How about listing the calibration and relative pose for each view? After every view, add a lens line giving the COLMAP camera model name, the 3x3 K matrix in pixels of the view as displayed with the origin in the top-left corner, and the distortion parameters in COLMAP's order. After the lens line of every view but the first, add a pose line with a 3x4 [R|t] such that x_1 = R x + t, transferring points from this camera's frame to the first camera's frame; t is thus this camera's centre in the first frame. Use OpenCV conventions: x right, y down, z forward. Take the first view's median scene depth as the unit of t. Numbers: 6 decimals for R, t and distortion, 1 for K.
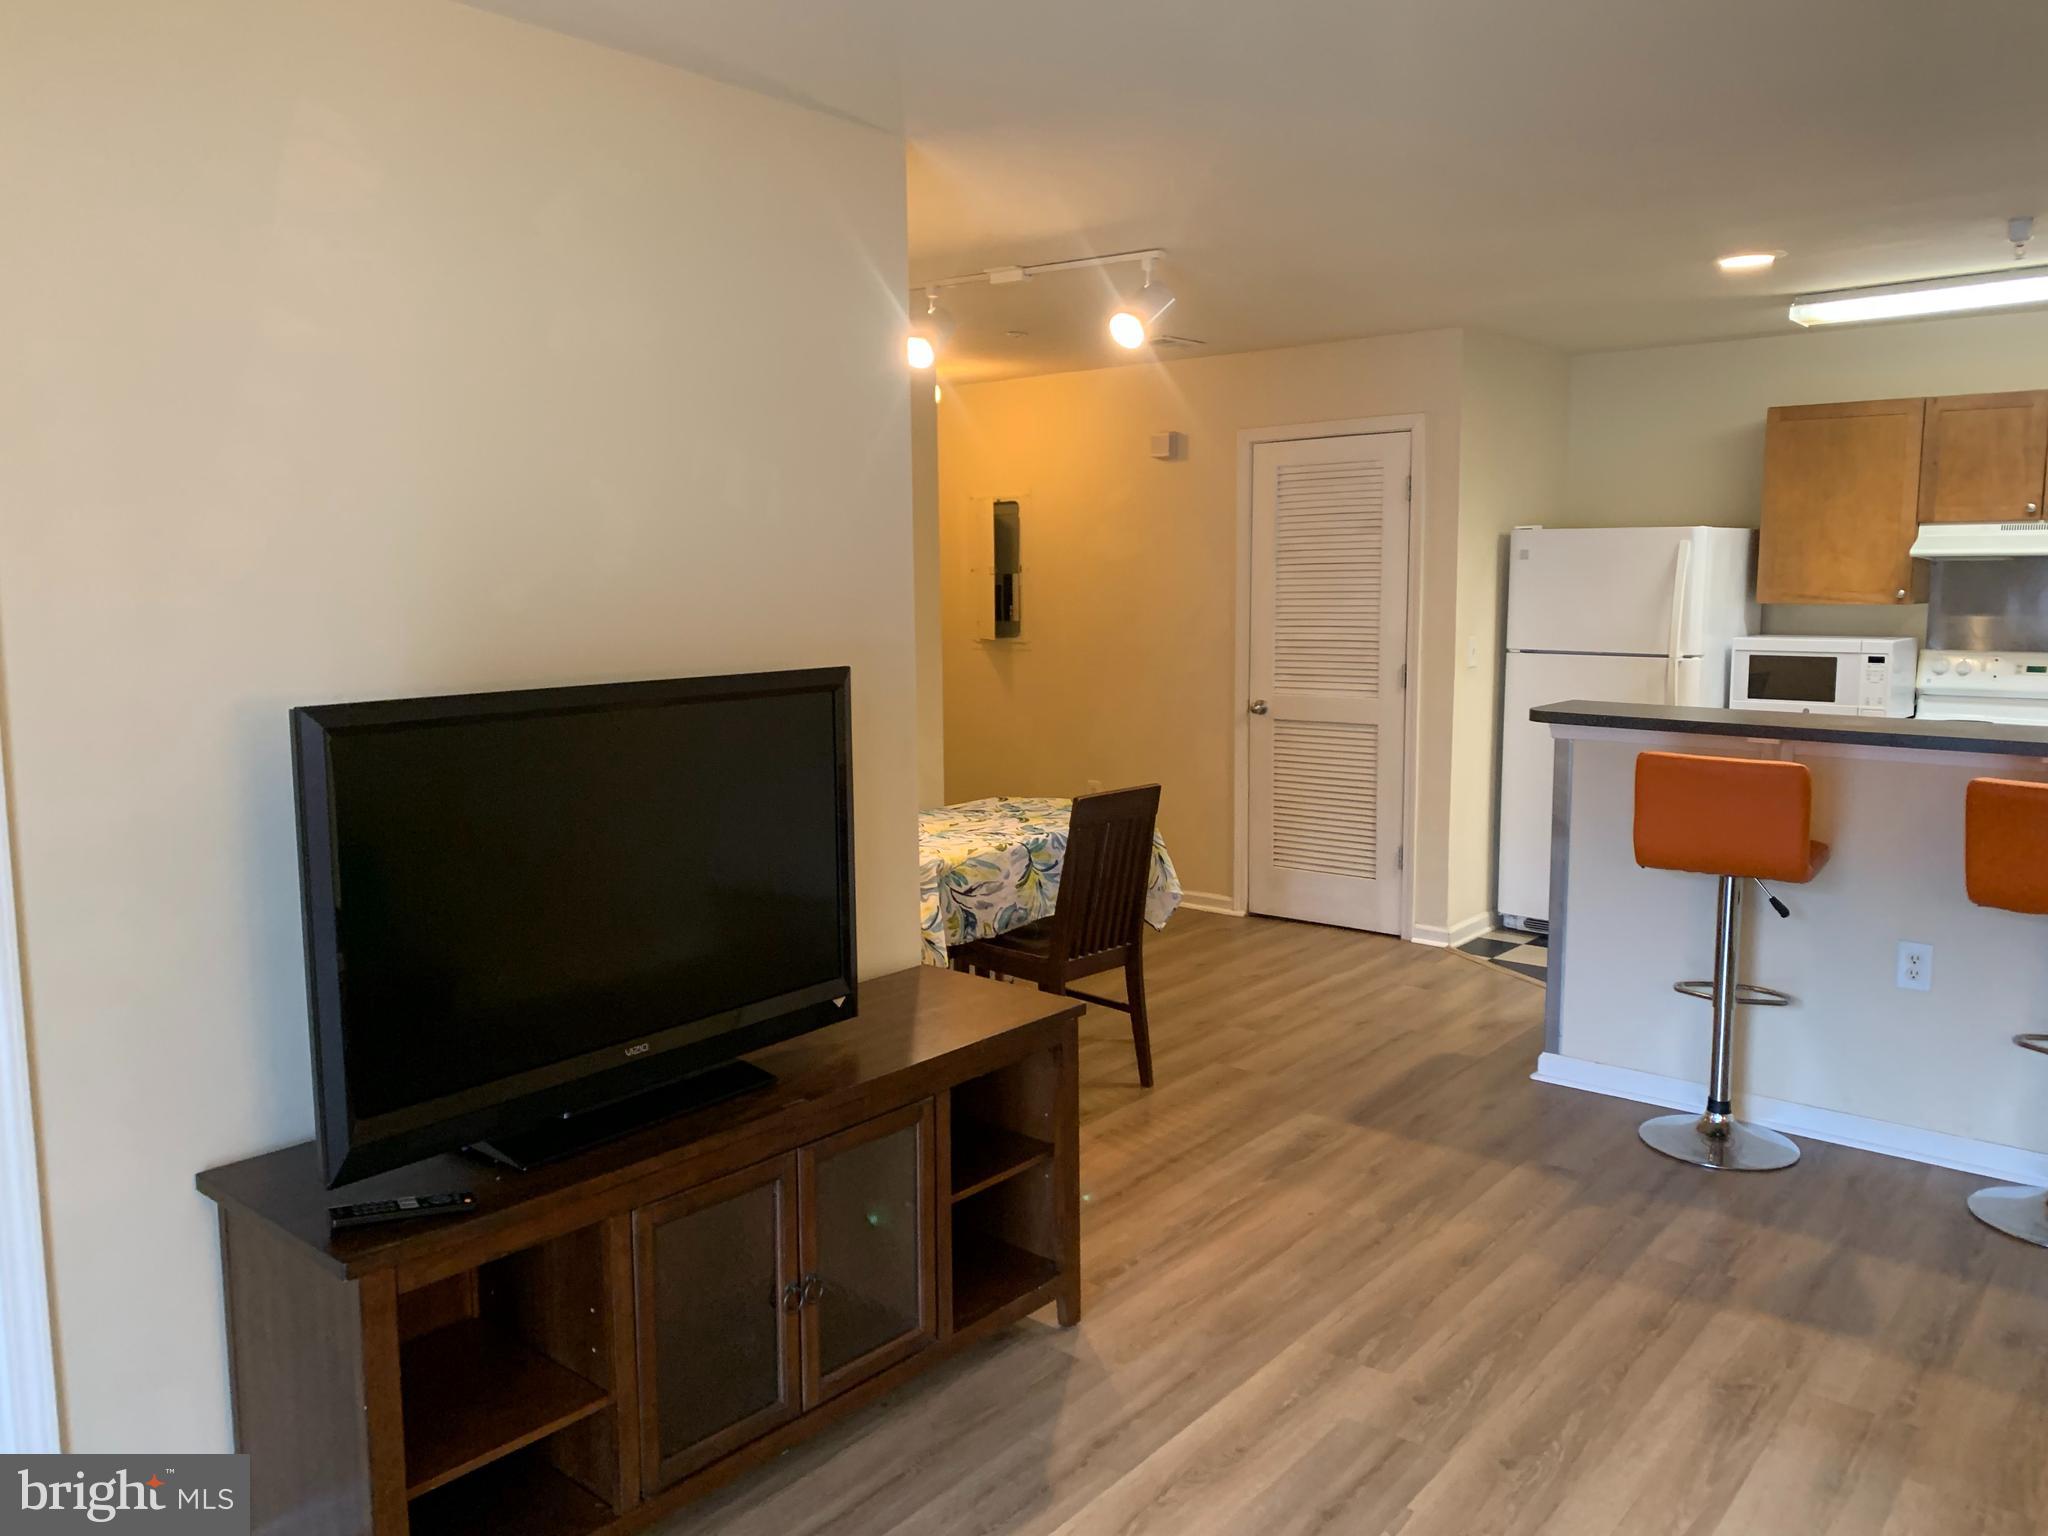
lens RADIAL K [[1556.9, 0, 987.5], [0, 1556.9, 736.7], [0, 0, 1]] dist [0.047260, -0.052045]
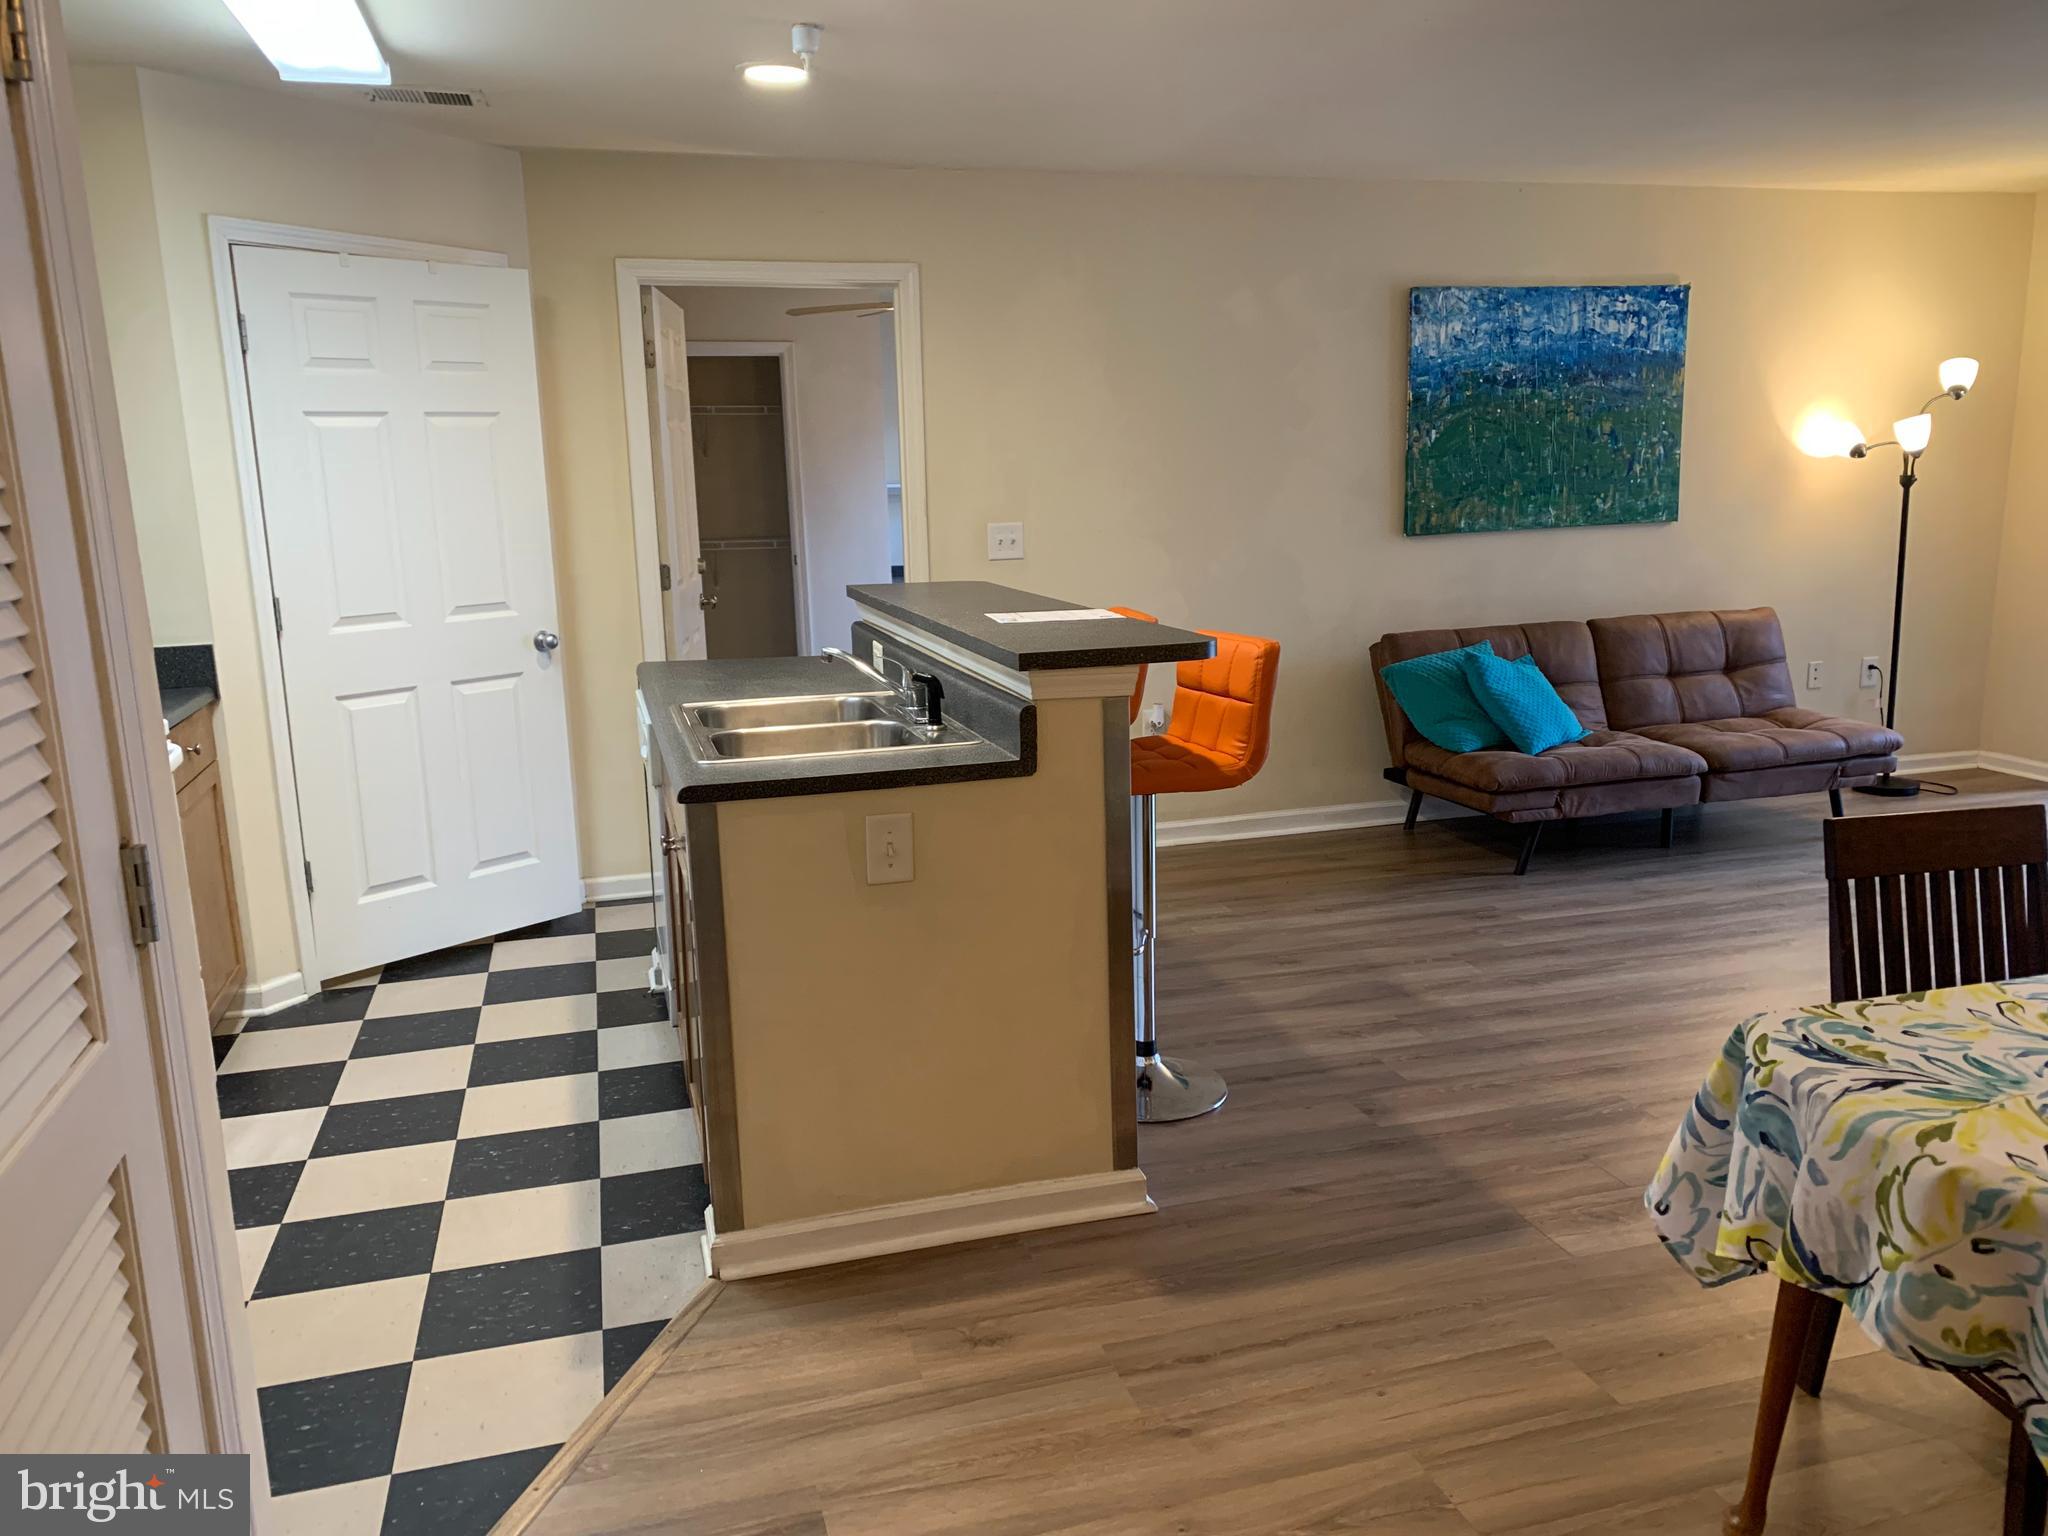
lens RADIAL K [[1556.9, 0, 1037.6], [0, 1556.9, 766.3], [0, 0, 1]] dist [0.047260, -0.052045]
pose [[-0.835725, -0.080646, 0.543195, 0.047617], [0.088496, 0.956451, 0.278155, -0.146816], [-0.541971, 0.280532, -0.792193, 1.493653]]
